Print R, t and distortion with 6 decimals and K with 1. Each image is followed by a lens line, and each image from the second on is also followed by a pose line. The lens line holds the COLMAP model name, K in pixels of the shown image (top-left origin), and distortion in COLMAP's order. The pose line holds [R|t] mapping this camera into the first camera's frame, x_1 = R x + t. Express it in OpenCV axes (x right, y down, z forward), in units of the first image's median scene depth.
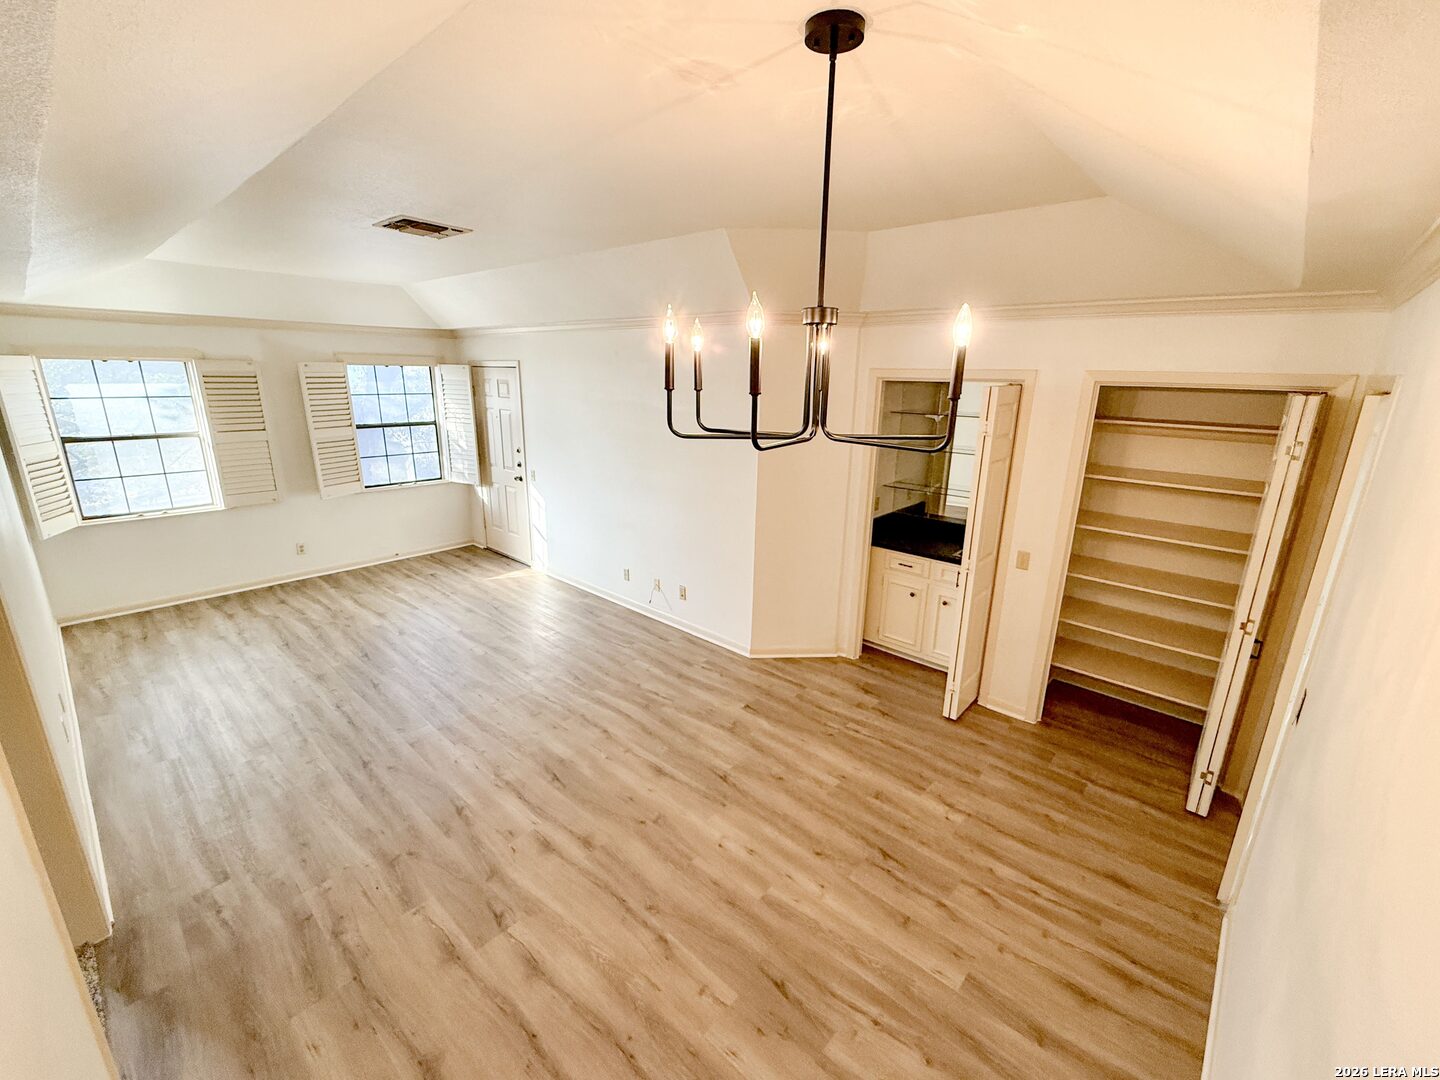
lens RADIAL K [[607.1, 0, 721.7], [0, 607.1, 542.3], [0, 0, 1]] dist [-0.000157, 0.000432]
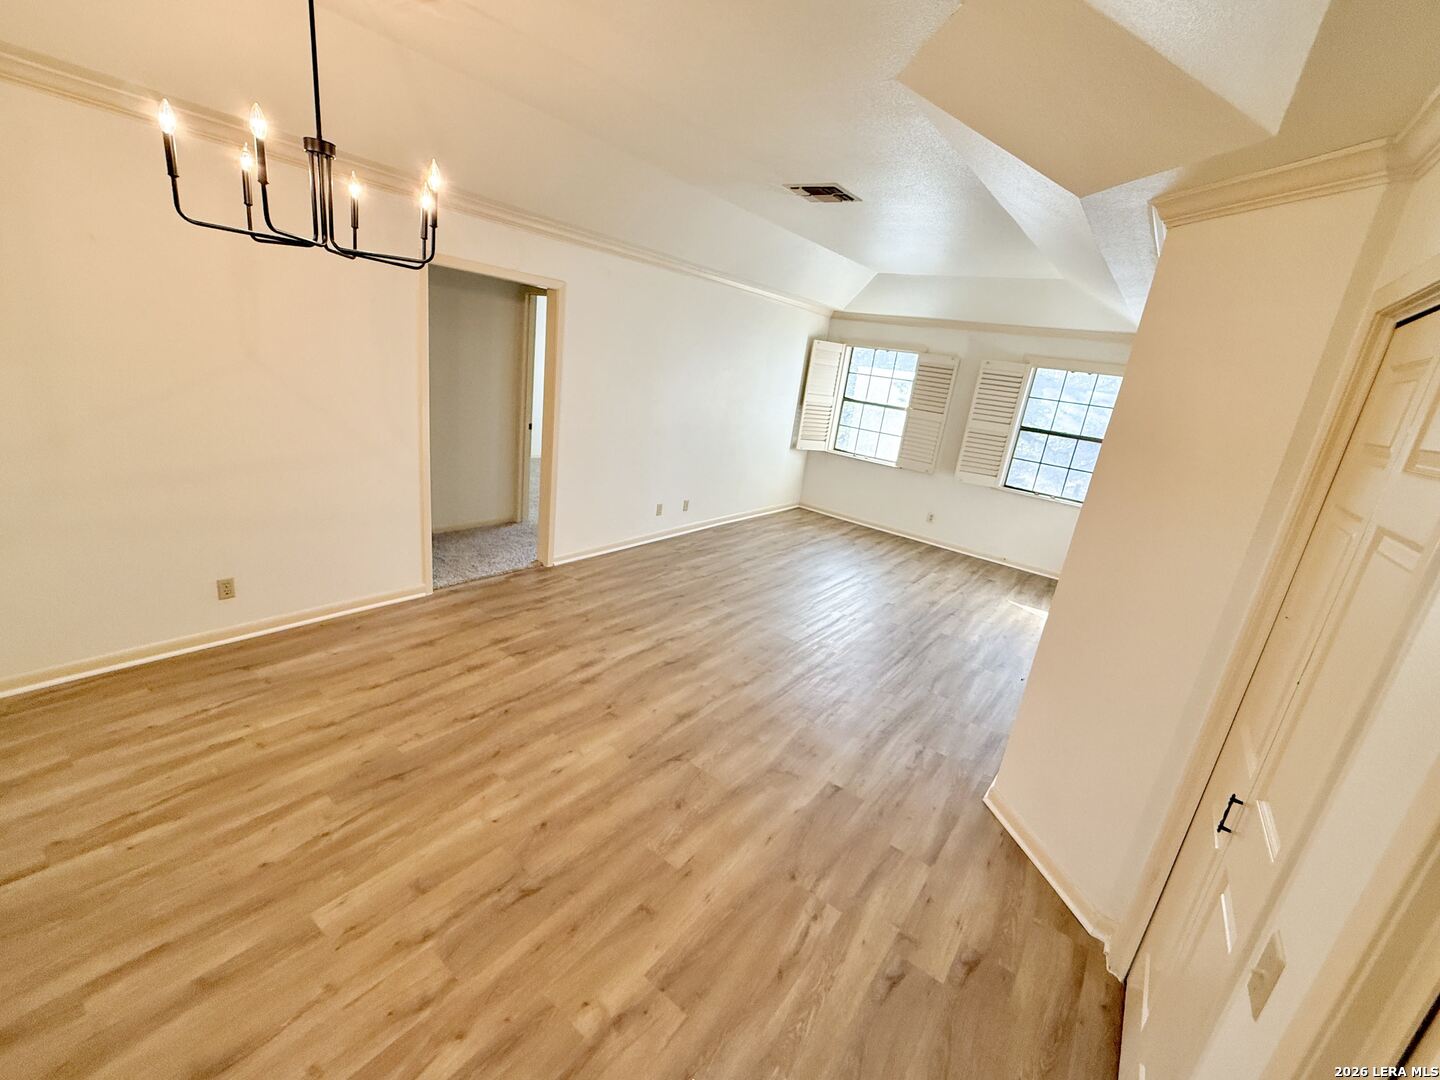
lens RADIAL K [[607.1, 0, 721.7], [0, 607.1, 542.3], [0, 0, 1]] dist [-0.000157, 0.000432]
pose [[0.096601, 0.286638, -0.953156, 0.699664], [-0.389772, 0.892047, 0.228758, -0.100756], [0.915831, 0.349415, 0.197896, 0.738574]]
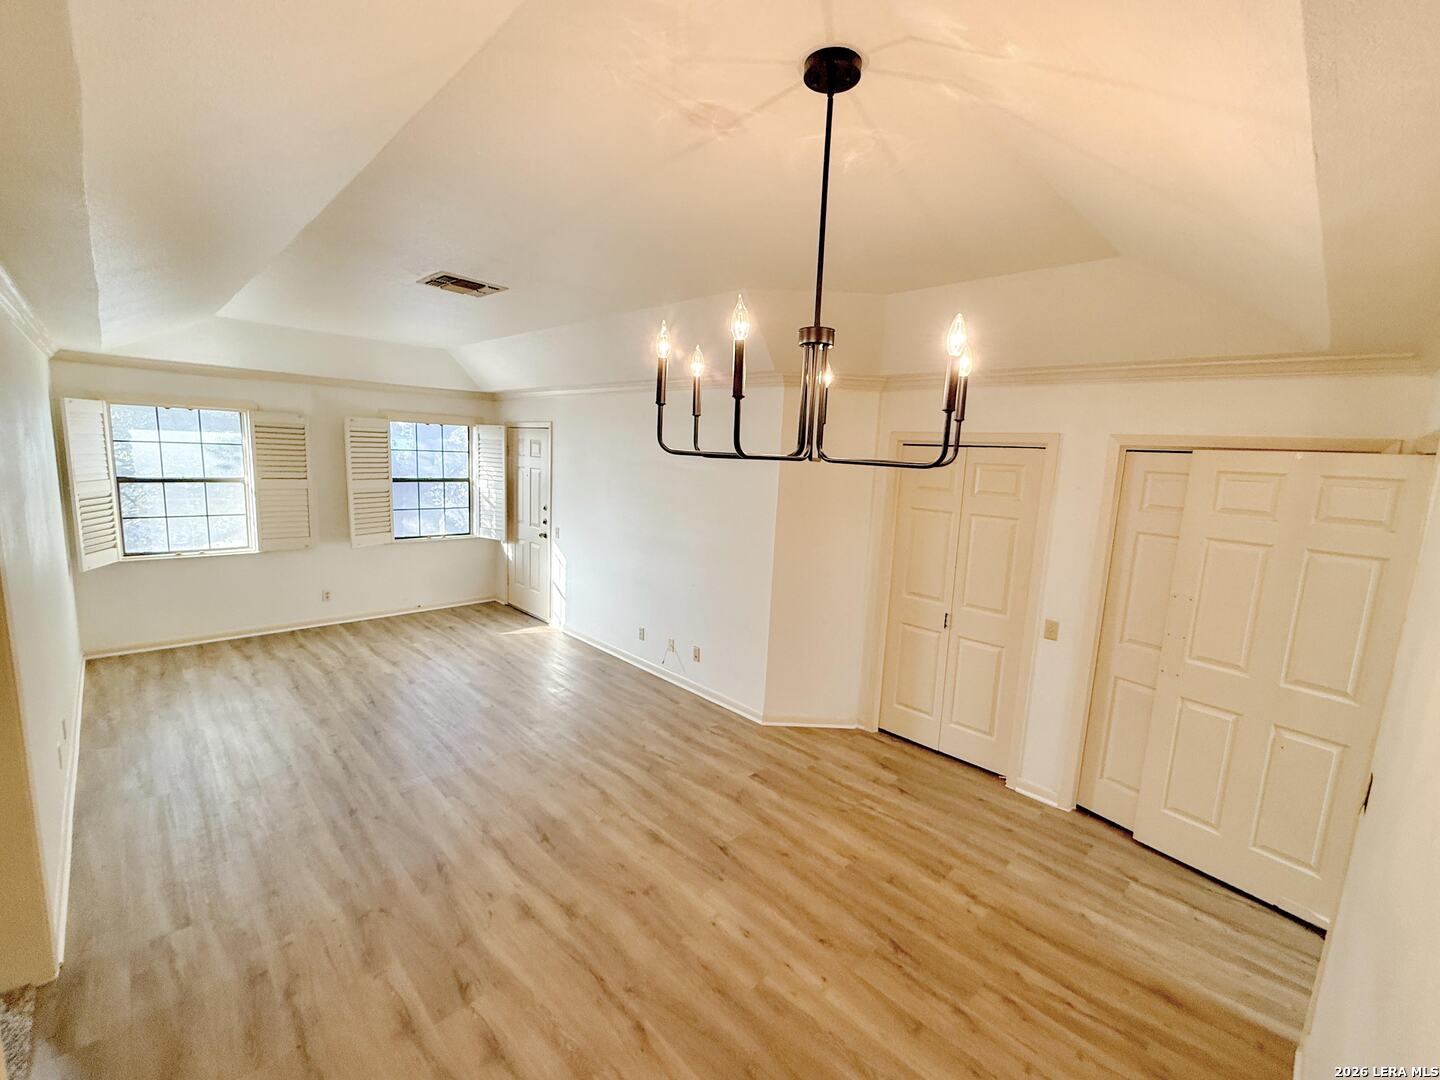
lens RADIAL K [[607.1, 0, 721.7], [0, 607.1, 542.3], [0, 0, 1]] dist [-0.000157, 0.000432]
pose [[0.998033, 0.036447, -0.051004, 0.028202], [-0.042492, 0.991502, -0.122957, 0.034661], [0.046089, 0.124883, 0.991100, 0.021859]]
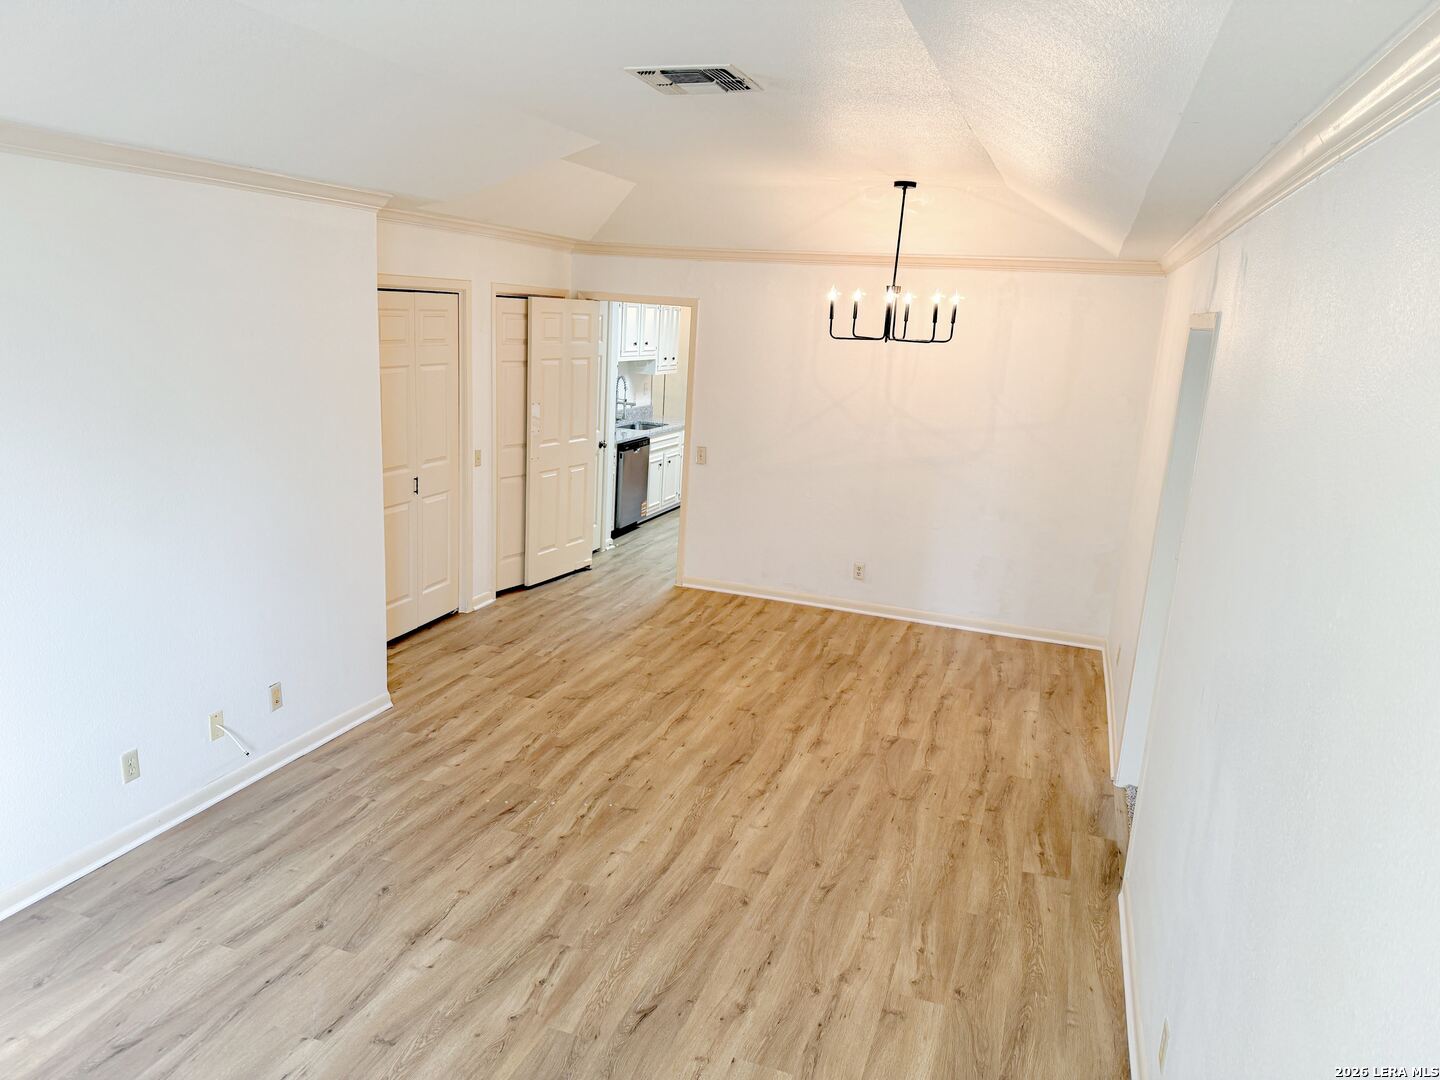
lens RADIAL K [[1011.9, 0, 715.9], [0, 1011.9, 546.7], [0, 0, 1]] dist [0.059570, -0.001648]
pose [[-0.384931, -0.249305, 0.888637, -1.404275], [0.191087, 0.920438, 0.341000, -0.385123], [-0.902947, 0.301068, -0.306666, 1.300763]]
